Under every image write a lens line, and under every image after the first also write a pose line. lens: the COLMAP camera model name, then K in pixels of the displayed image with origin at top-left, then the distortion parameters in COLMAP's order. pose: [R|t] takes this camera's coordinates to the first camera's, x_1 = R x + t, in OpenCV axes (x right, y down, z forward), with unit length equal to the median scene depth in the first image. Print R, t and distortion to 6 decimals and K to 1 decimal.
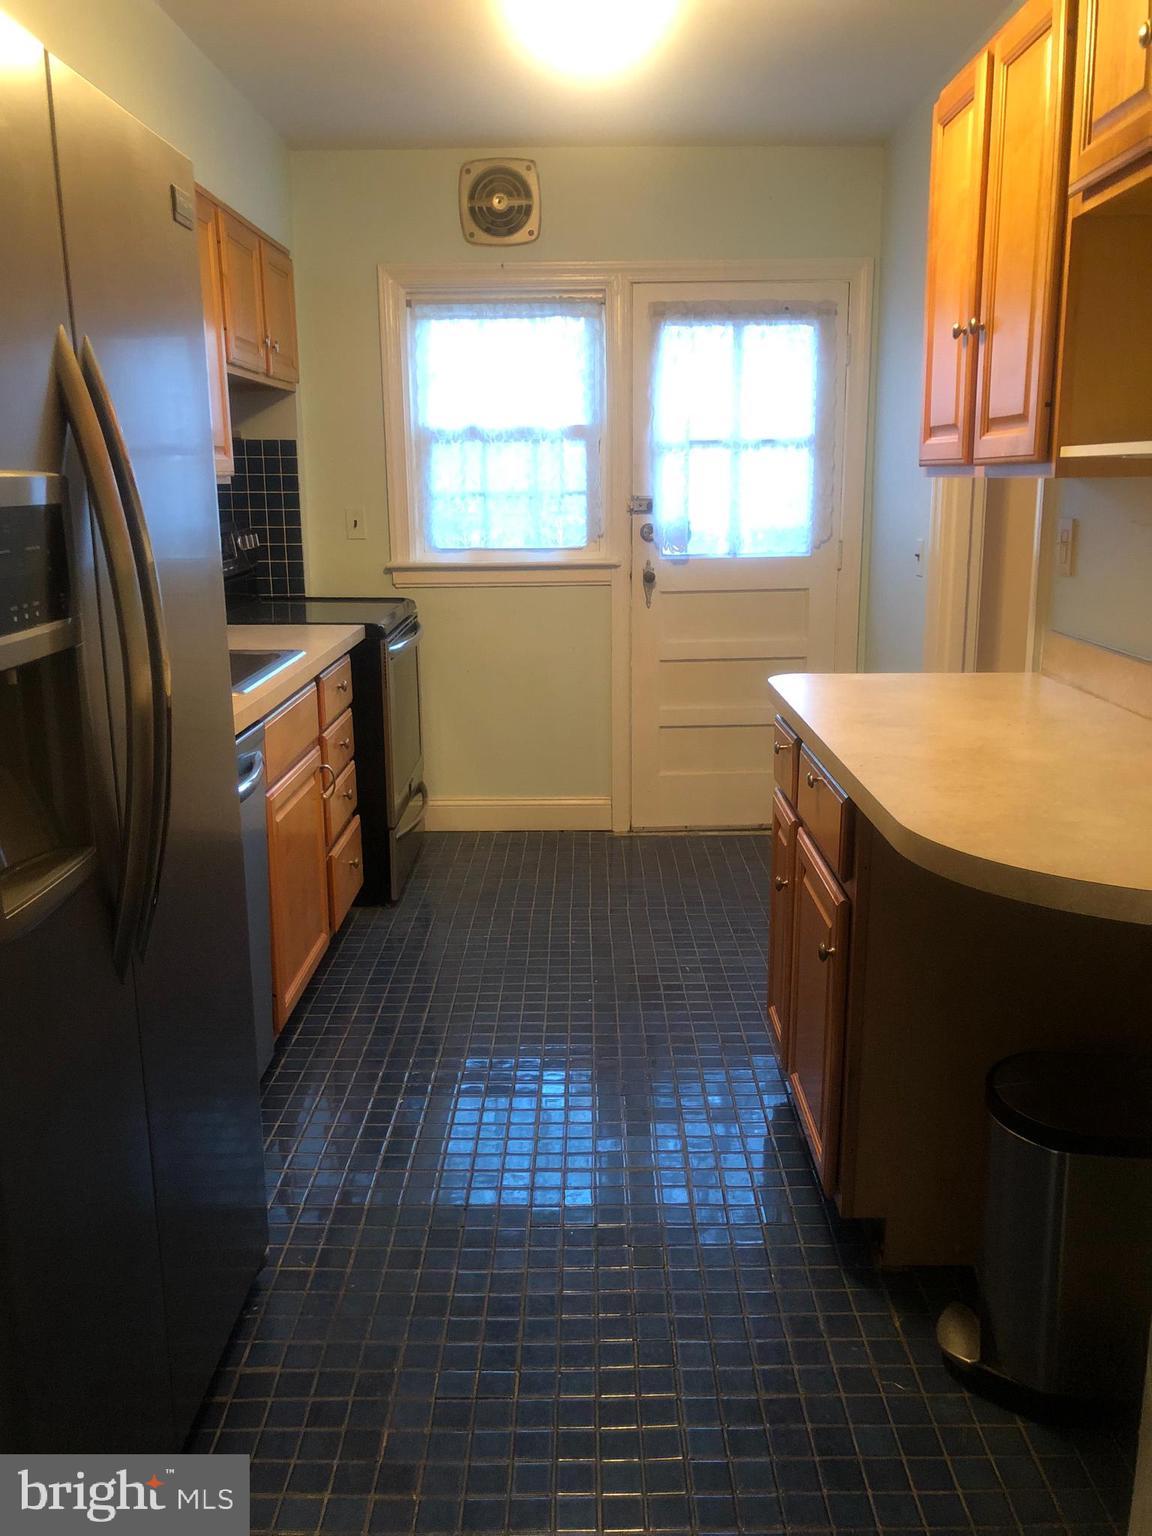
lens RADIAL K [[1248.5, 0, 579.2], [0, 1248.5, 755.4], [0, 0, 1]] dist [0.037963, -0.042506]
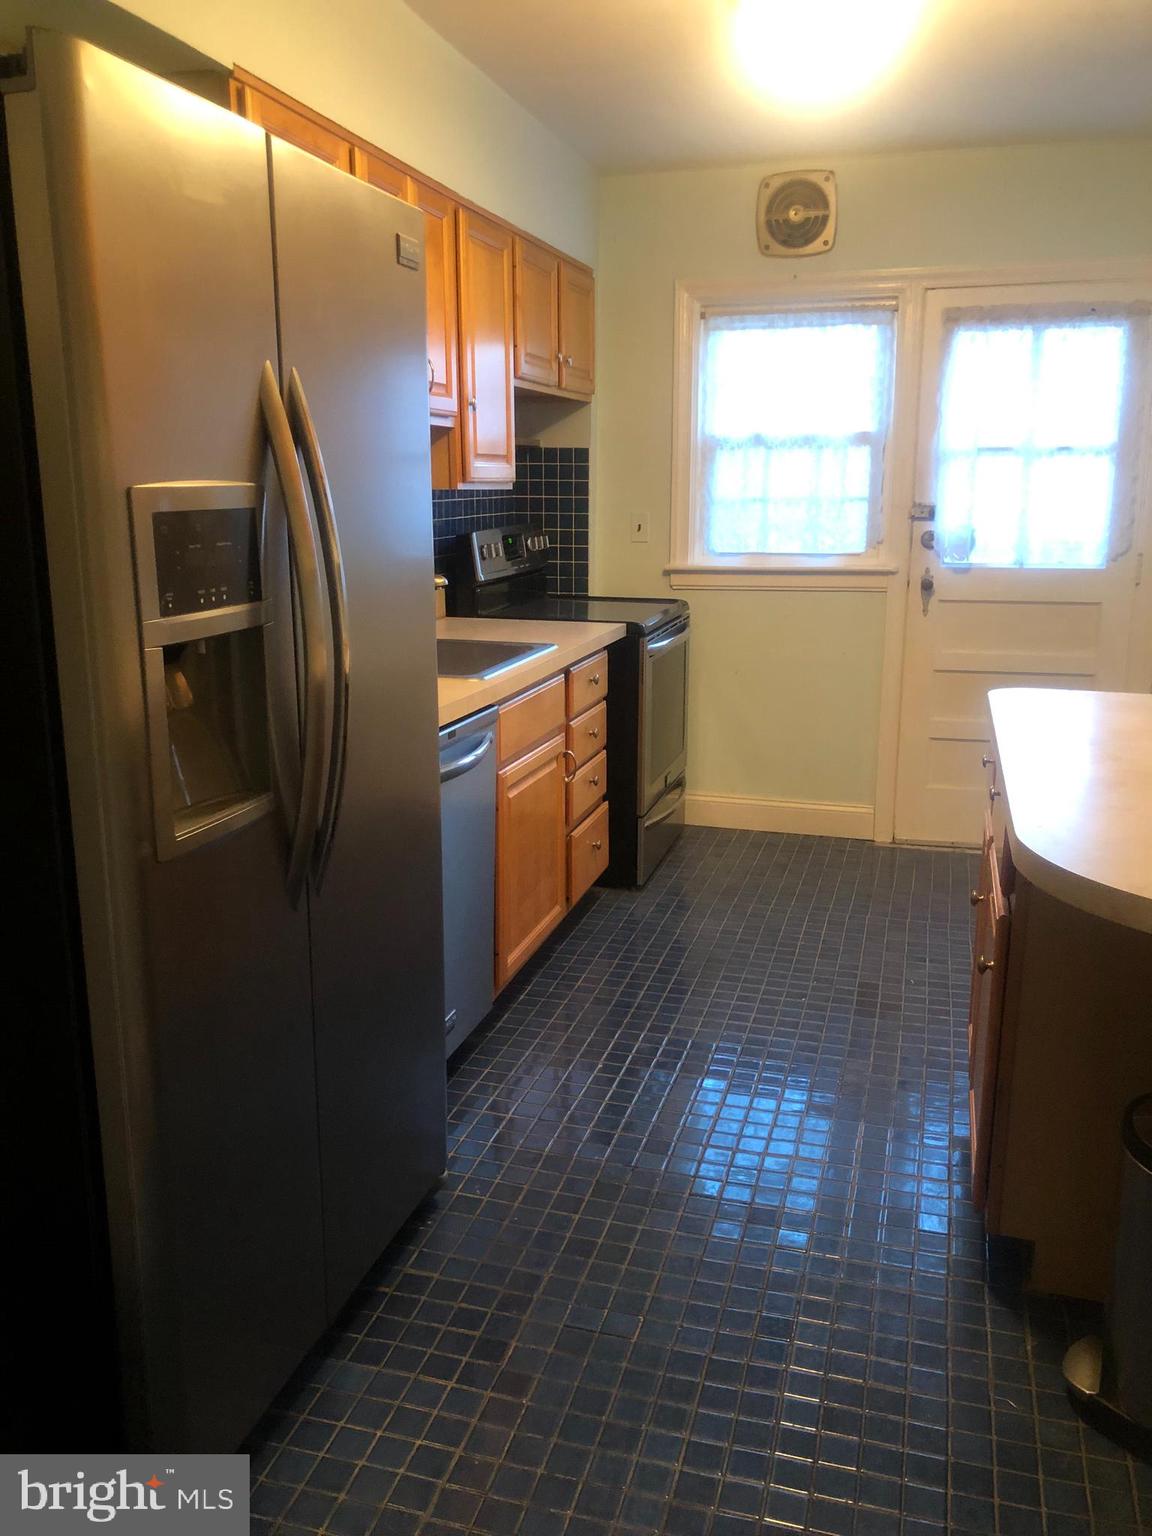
lens RADIAL K [[1248.5, 0, 572.2], [0, 1248.5, 757.9], [0, 0, 1]] dist [0.037963, -0.042506]
pose [[0.960579, 0.068051, -0.269548, 0.065926], [-0.068230, 0.997632, 0.008716, 0.002938], [0.269503, 0.010019, 0.962947, -0.025009]]
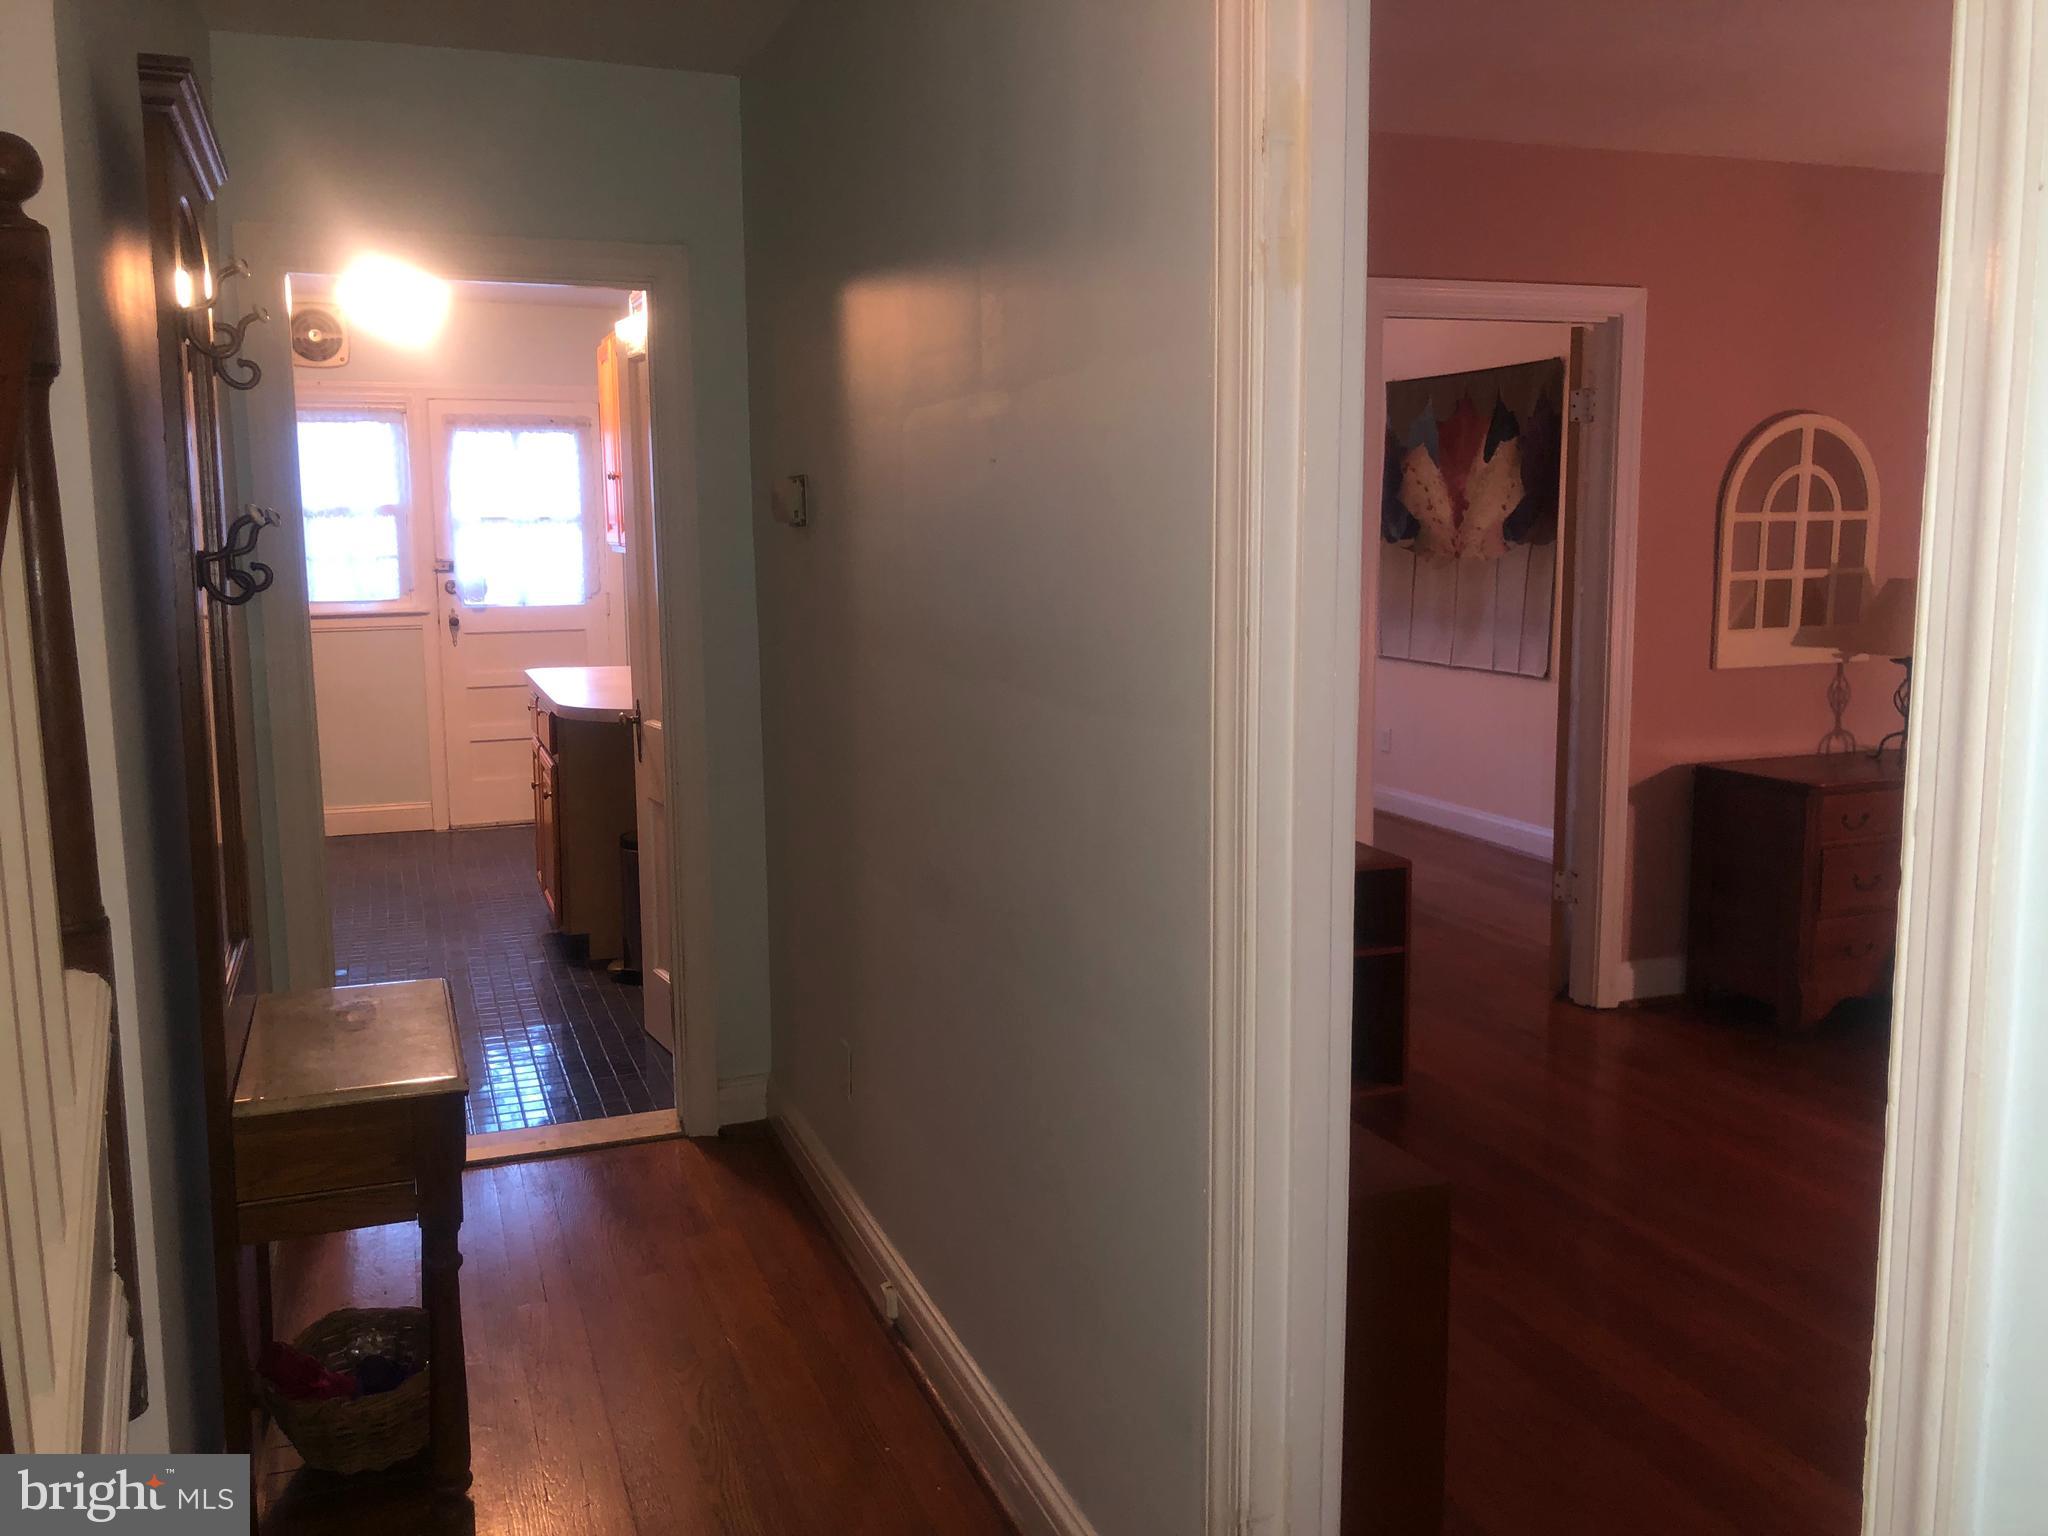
lens RADIAL K [[1664.6, 0, 1036.4], [0, 1664.6, 763.4], [0, 0, 1]] dist [0.037963, -0.042506]
pose [[0.930656, -0.045763, 0.363023, -0.017343], [0.073350, 0.995342, -0.062568, 0.155729], [-0.358468, 0.084857, 0.929677, -0.810832]]
